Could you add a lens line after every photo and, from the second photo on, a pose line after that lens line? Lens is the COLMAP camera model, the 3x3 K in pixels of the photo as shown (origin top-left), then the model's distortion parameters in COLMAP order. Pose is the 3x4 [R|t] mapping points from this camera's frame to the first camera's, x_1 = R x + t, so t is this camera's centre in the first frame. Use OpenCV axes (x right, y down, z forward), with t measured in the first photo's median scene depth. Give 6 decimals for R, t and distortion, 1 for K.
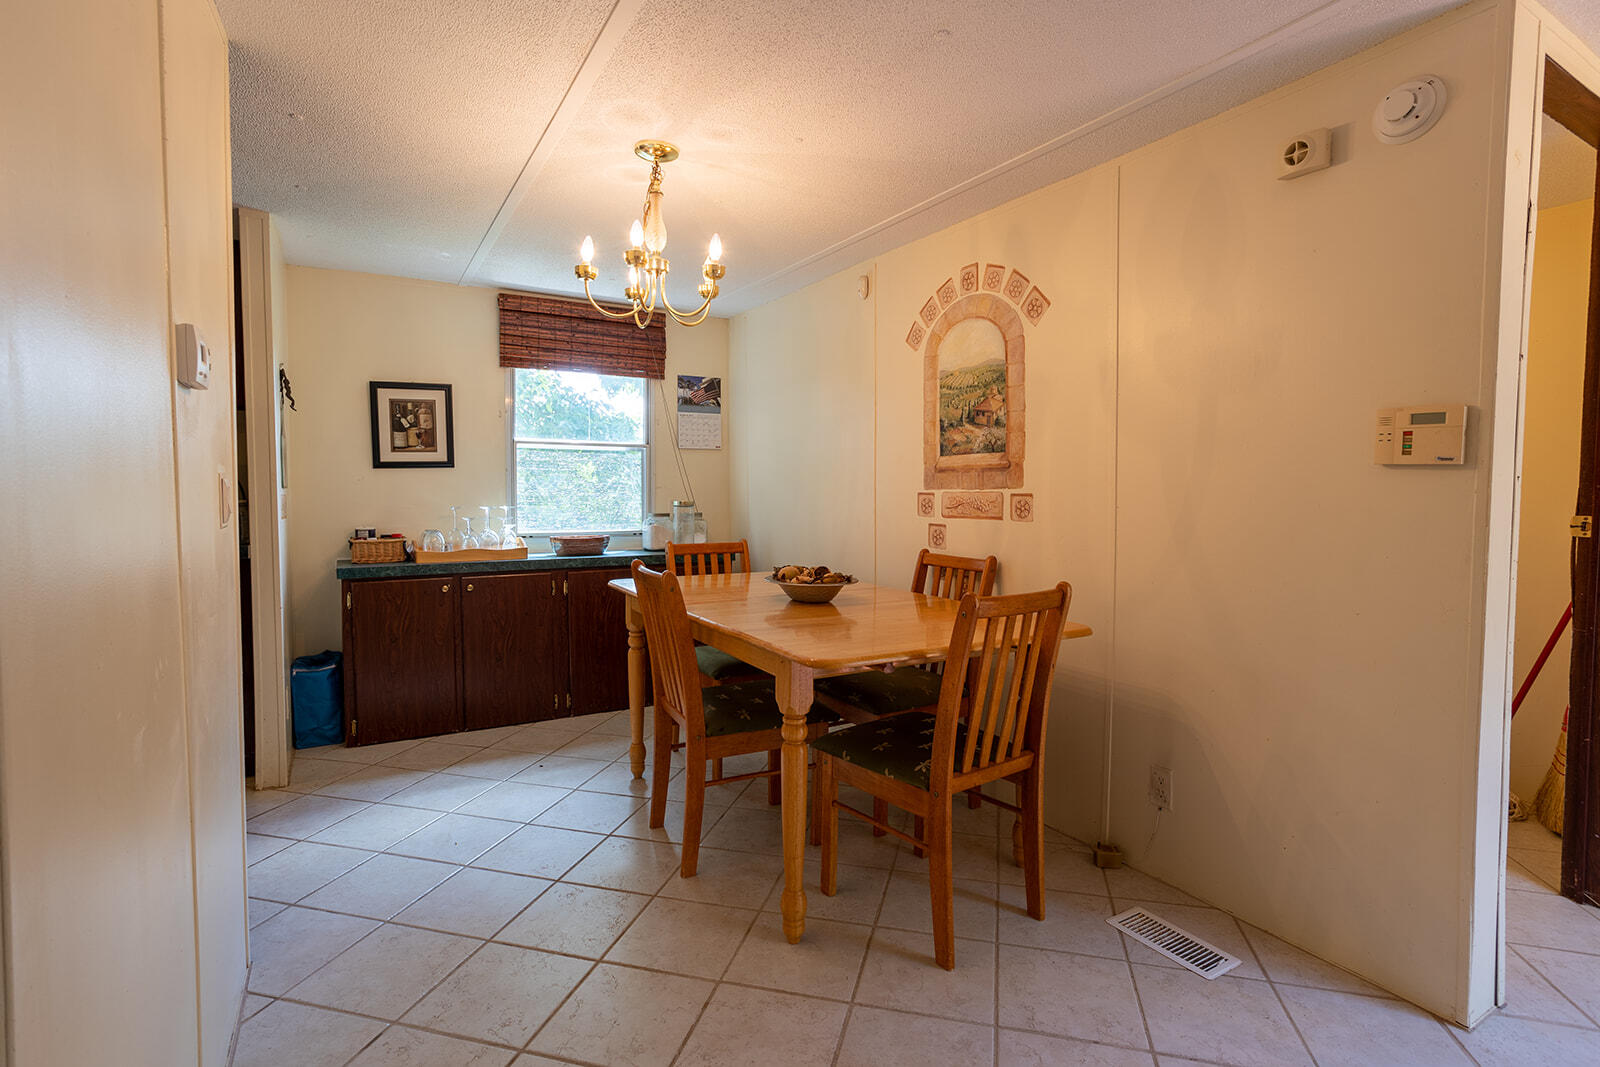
lens RADIAL K [[778.9, 0, 812.9], [0, 778.9, 532.1], [0, 0, 1]] dist [-0.045397, 0.000461]
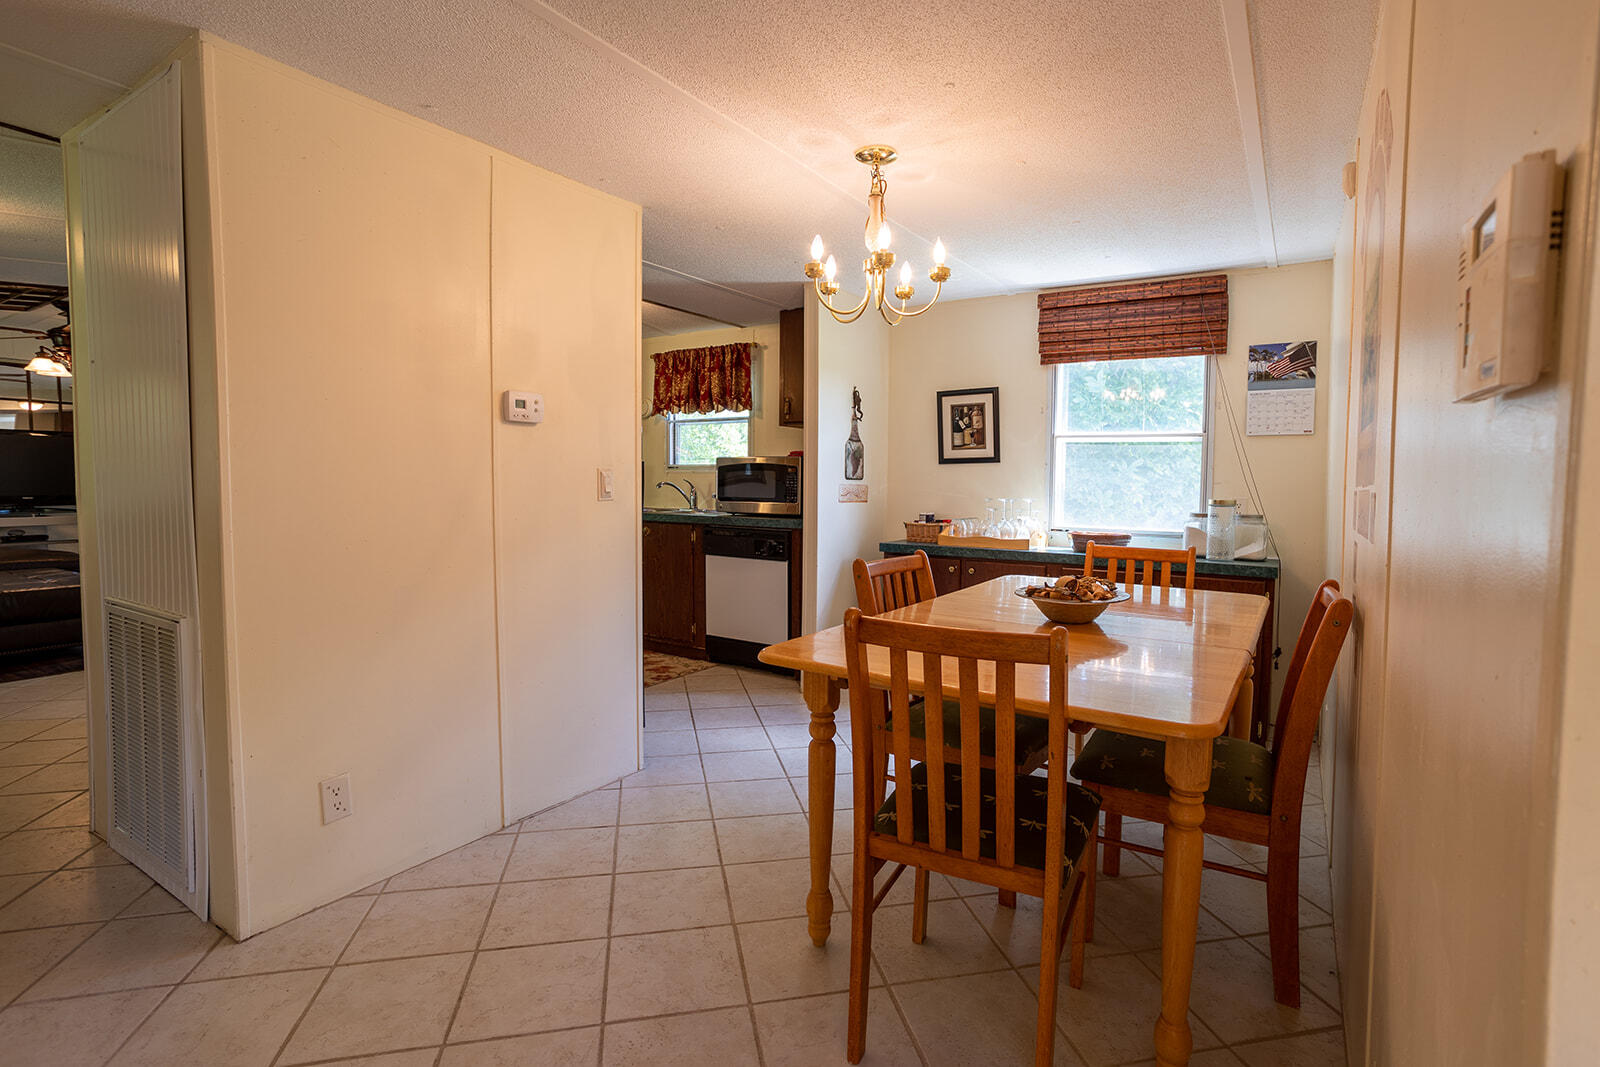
lens RADIAL K [[778.9, 0, 807.9], [0, 778.9, 526.3], [0, 0, 1]] dist [-0.045397, 0.000461]
pose [[0.424057, 0.056033, -0.903900, 0.426456], [-0.060619, 0.997602, 0.033403, -0.013388], [0.903605, 0.040629, 0.426437, 0.285742]]
